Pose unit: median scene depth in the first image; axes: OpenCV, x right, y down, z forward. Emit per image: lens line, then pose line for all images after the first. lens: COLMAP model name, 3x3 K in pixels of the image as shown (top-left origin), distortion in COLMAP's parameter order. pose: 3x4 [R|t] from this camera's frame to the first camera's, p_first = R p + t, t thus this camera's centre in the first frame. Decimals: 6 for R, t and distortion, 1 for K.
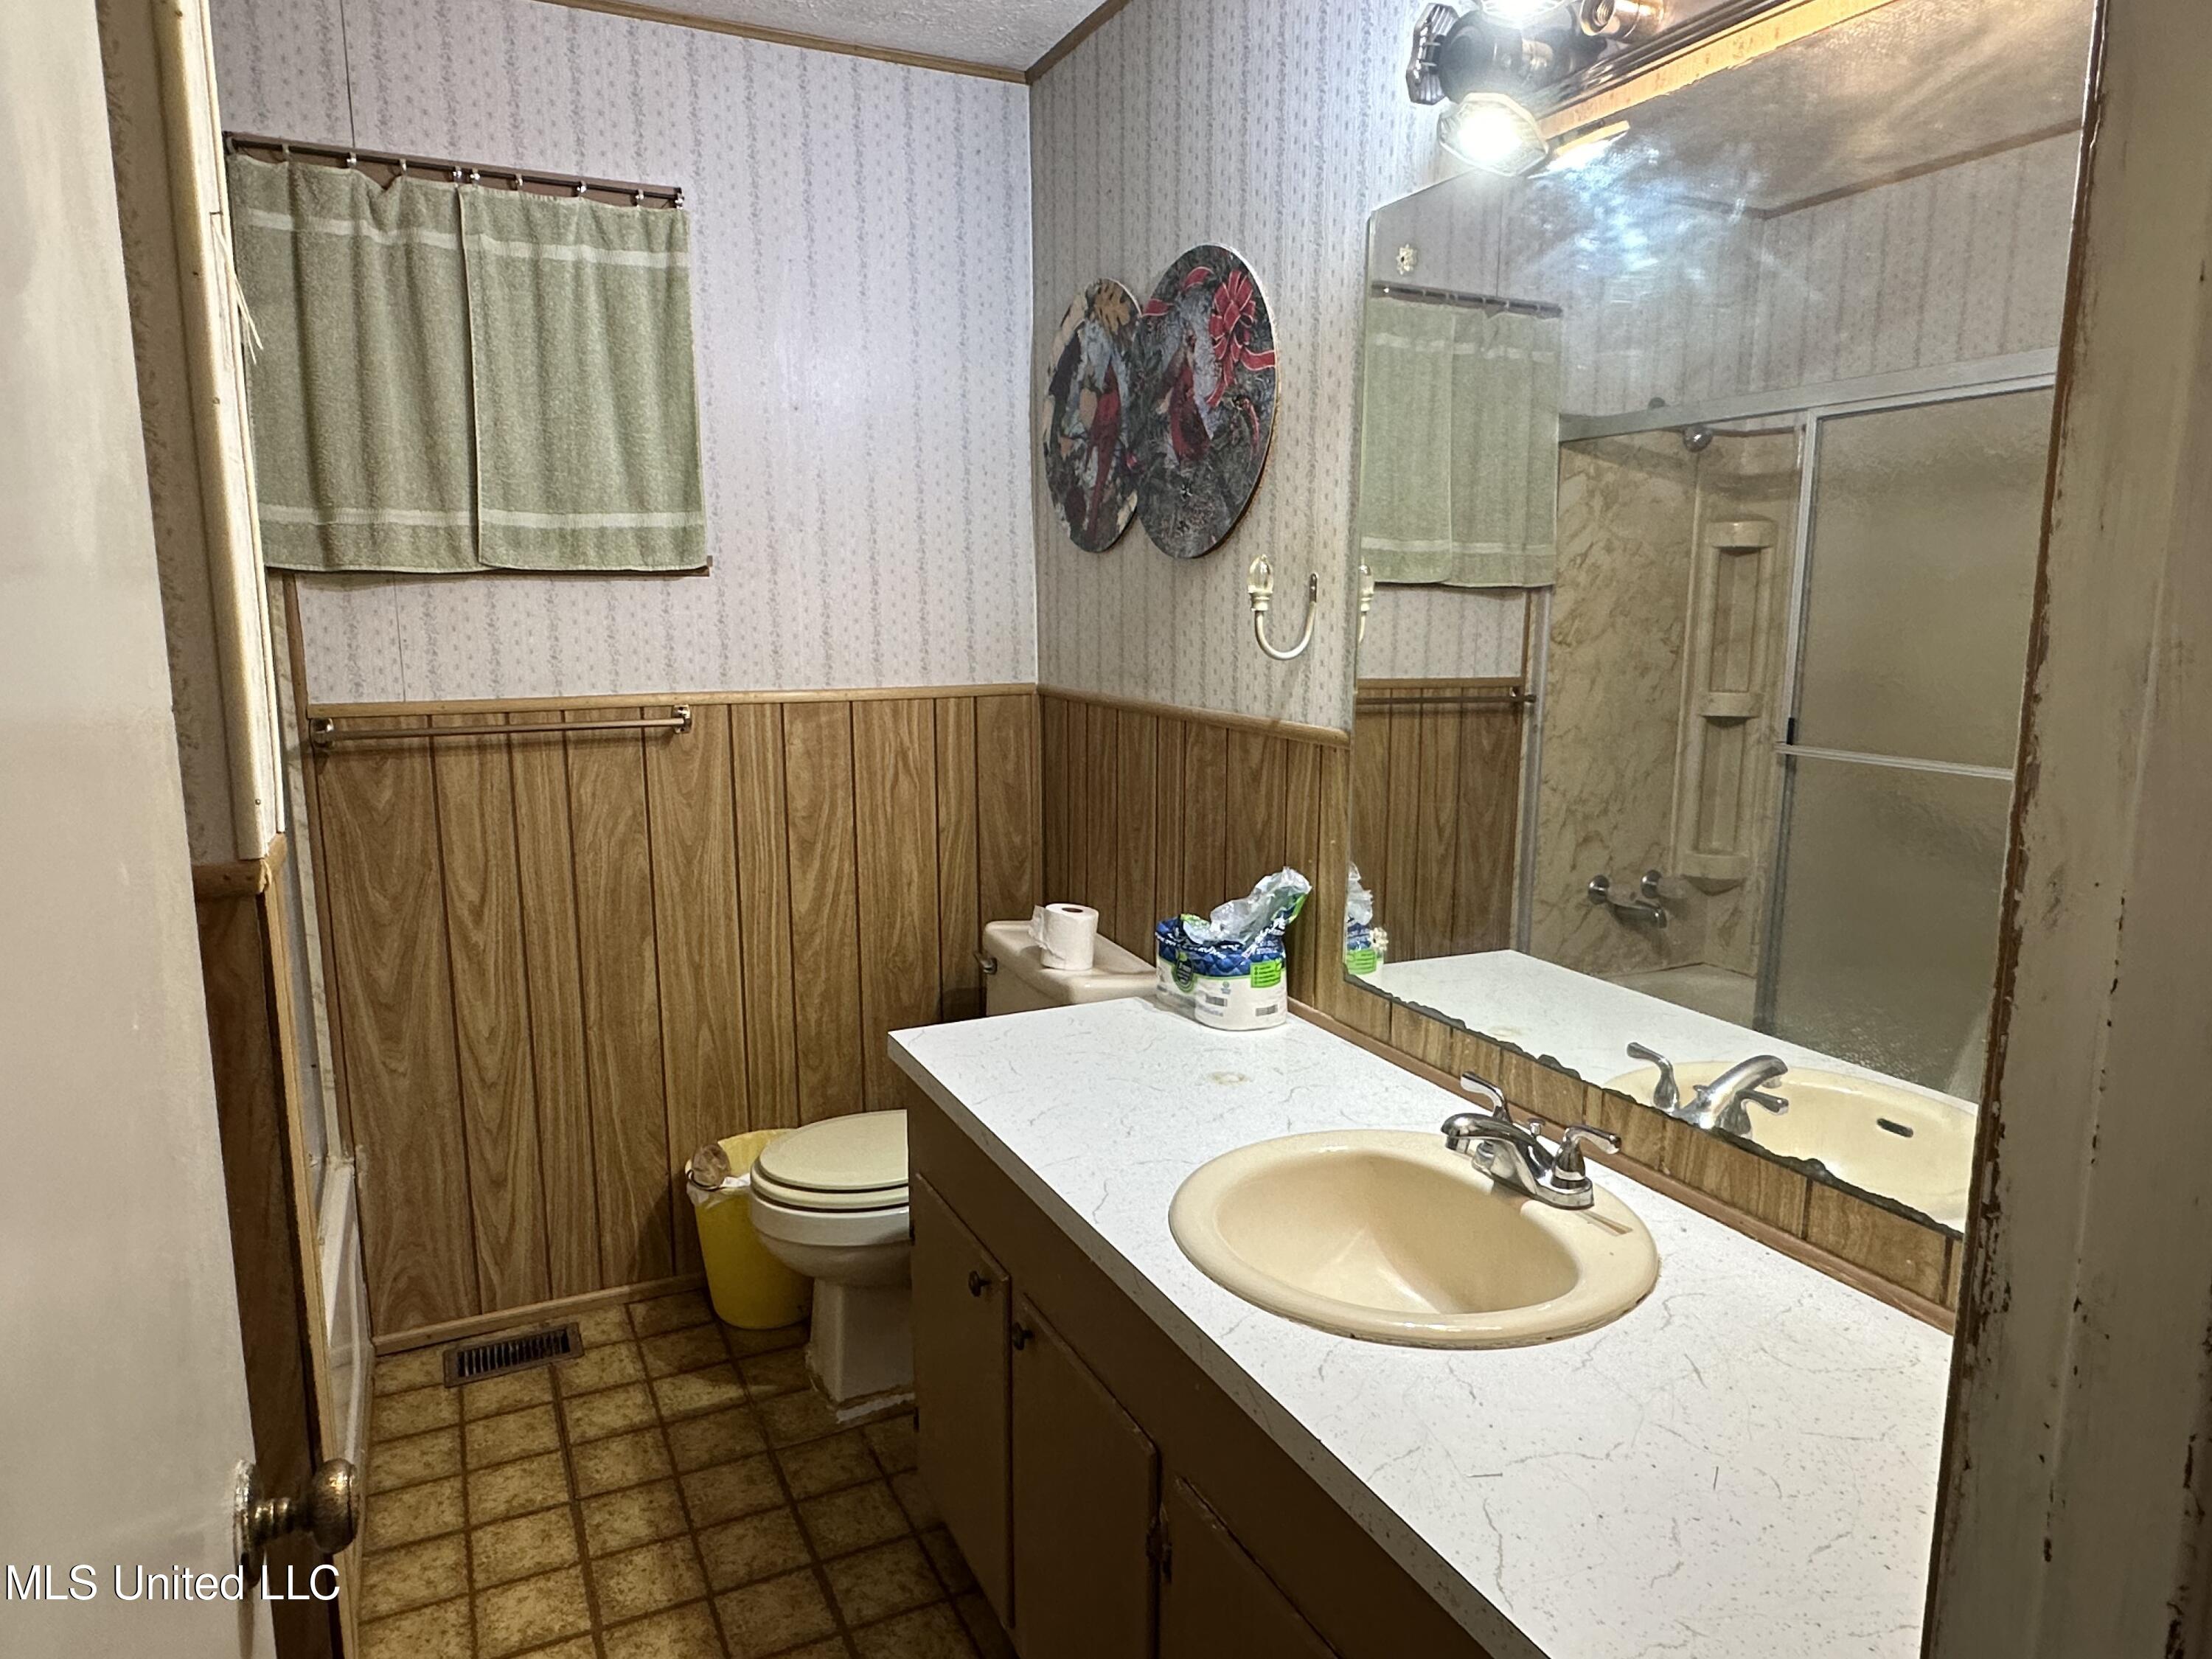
lens RADIAL K [[1394.6, 0, 1108.1], [0, 1394.6, 834.2], [0, 0, 1]] dist [-0.000344, 0.002020]
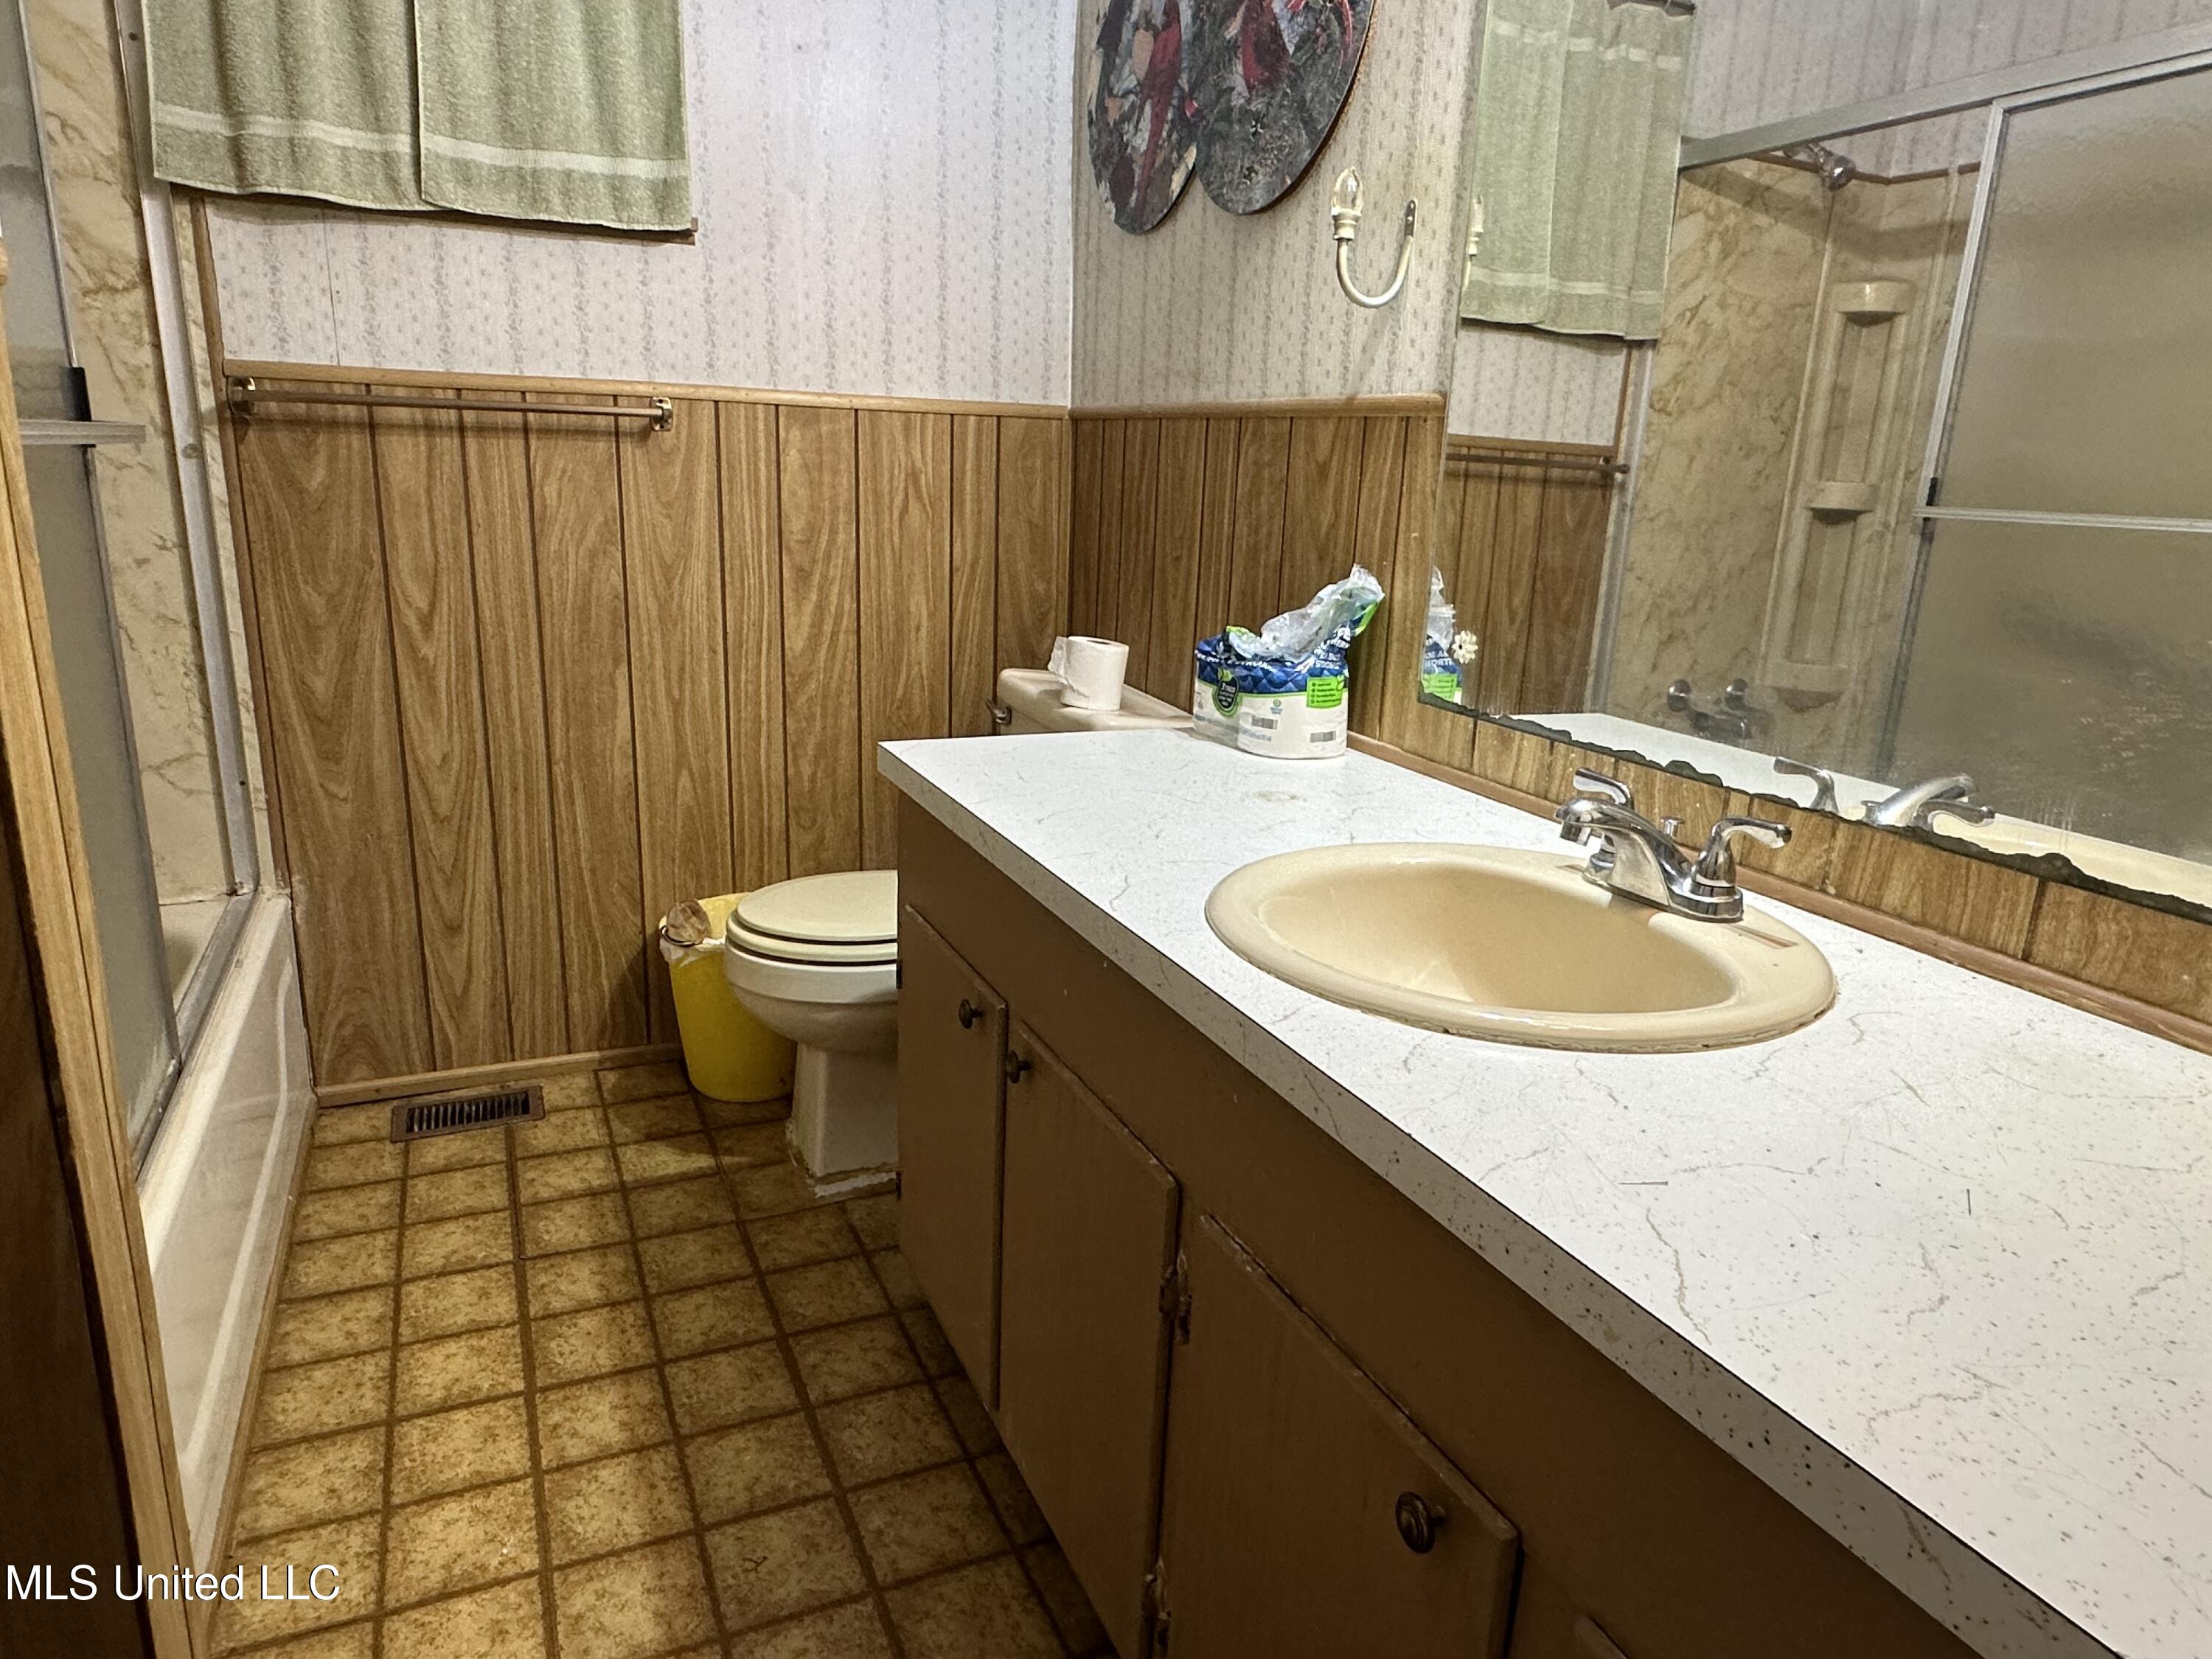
lens RADIAL K [[1394.6, 0, 1105.6], [0, 1394.6, 831.0], [0, 0, 1]] dist [-0.000344, 0.002020]
pose [[0.998869, 0.043726, -0.018679, -0.000126], [-0.041864, 0.995014, 0.090528, 0.092488], [0.022544, -0.089644, 0.995719, 0.121070]]
